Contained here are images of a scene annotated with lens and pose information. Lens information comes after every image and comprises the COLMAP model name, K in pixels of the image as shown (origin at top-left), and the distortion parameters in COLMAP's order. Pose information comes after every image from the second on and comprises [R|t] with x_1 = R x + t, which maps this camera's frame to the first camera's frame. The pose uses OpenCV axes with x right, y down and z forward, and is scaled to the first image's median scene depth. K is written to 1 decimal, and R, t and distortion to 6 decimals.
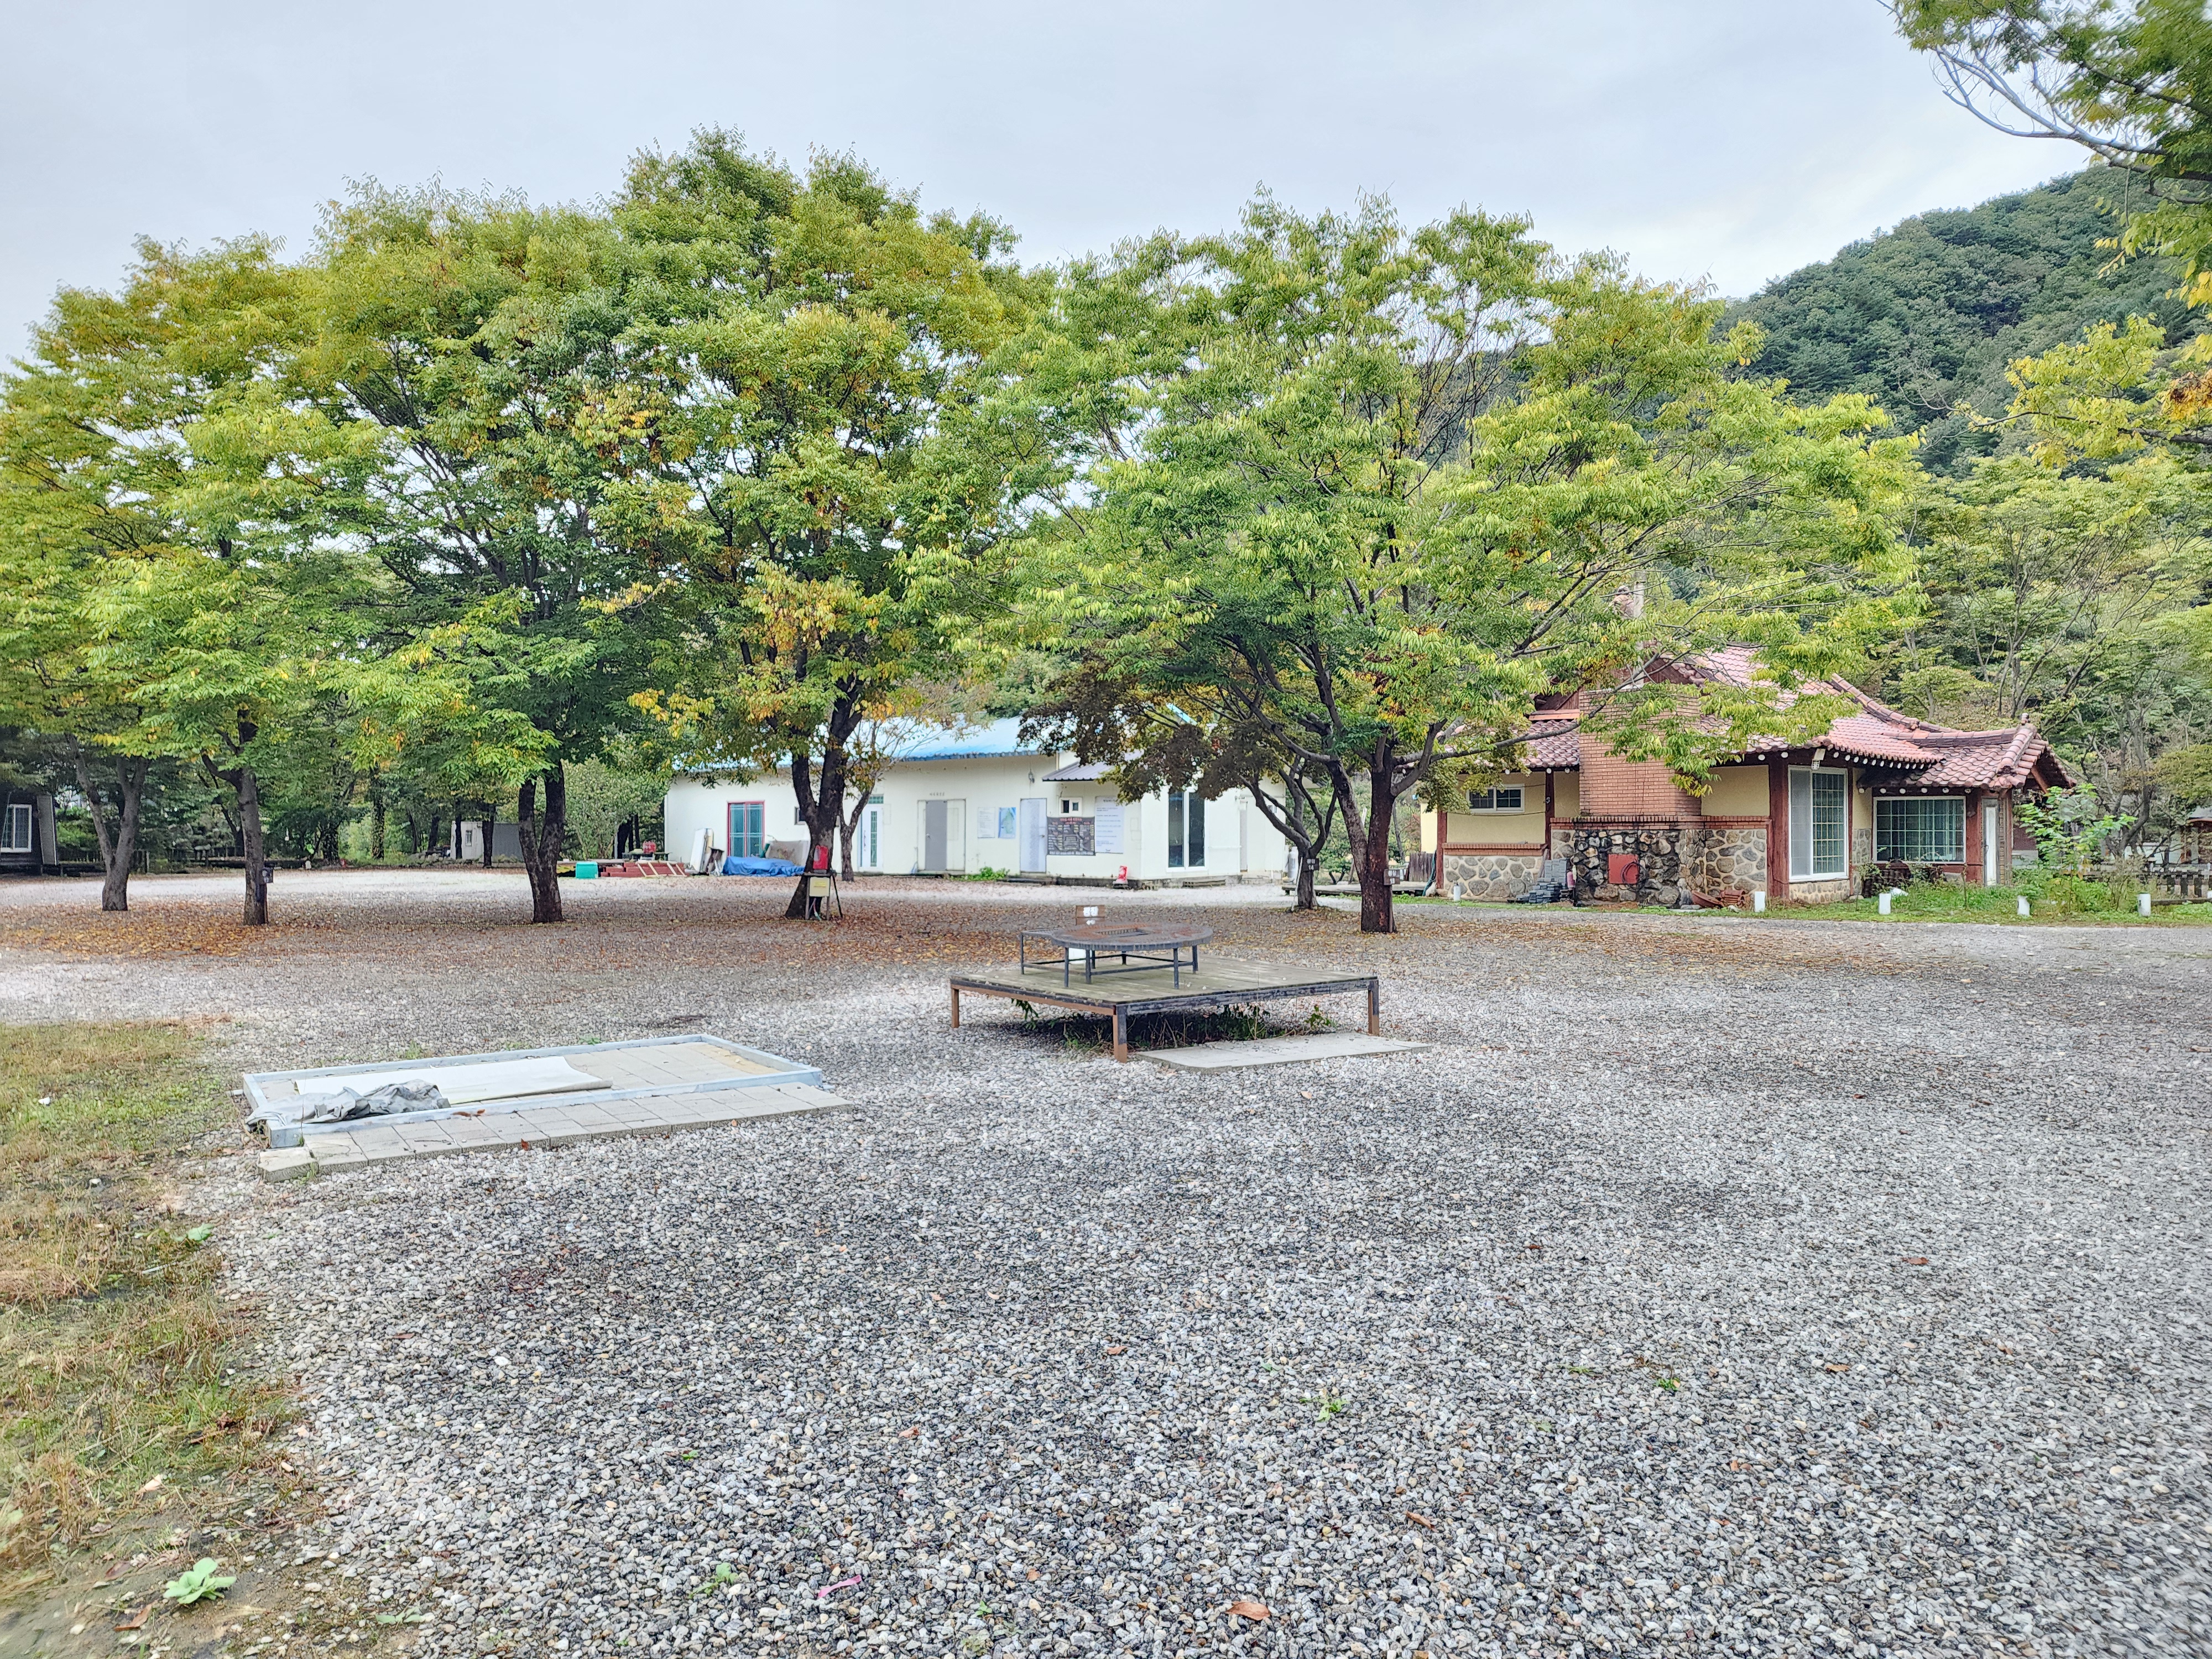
lens RADIAL K [[1489.5, 0, 1113.0], [0, 1489.5, 832.7], [0, 0, 1]] dist [0.050036, -0.041497]
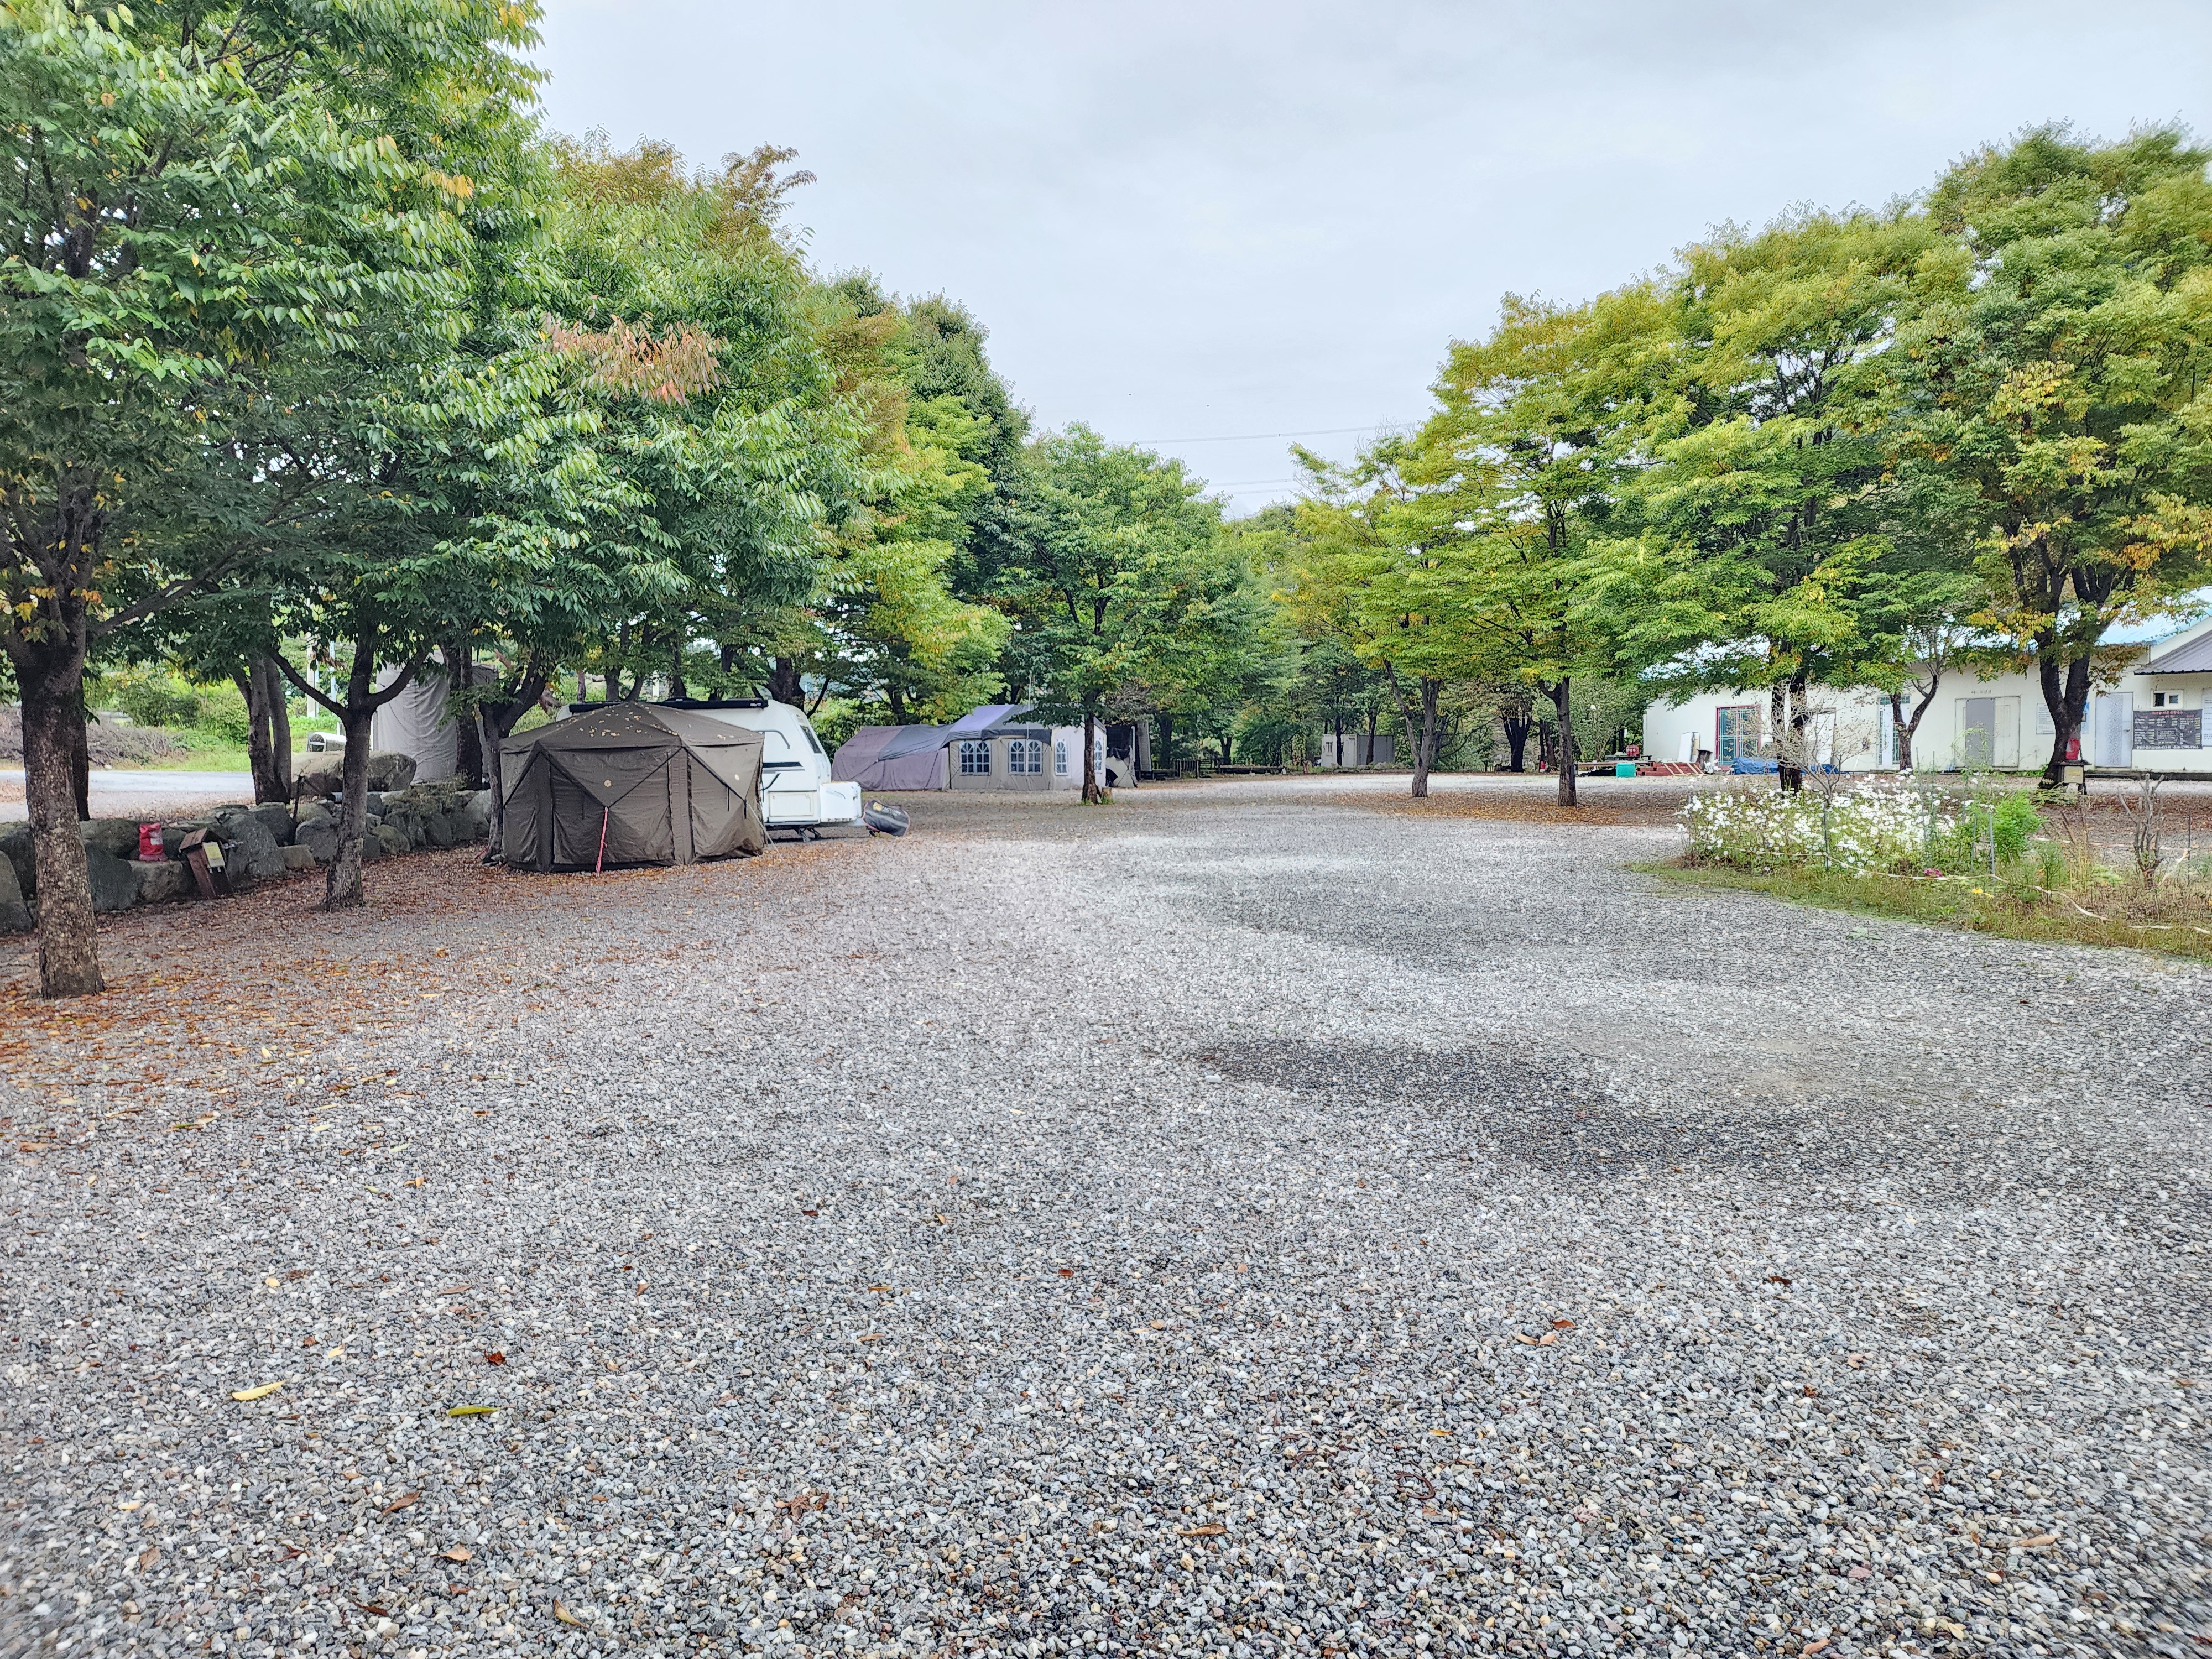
lens RADIAL K [[1489.5, 0, 1102.1], [0, 1489.5, 831.9], [0, 0, 1]] dist [0.050036, -0.041497]
pose [[0.896173, 0.007554, -0.443641, -0.216756], [0.019079, 0.998274, 0.055539, 0.000912], [0.443295, -0.058236, 0.894482, -0.220287]]
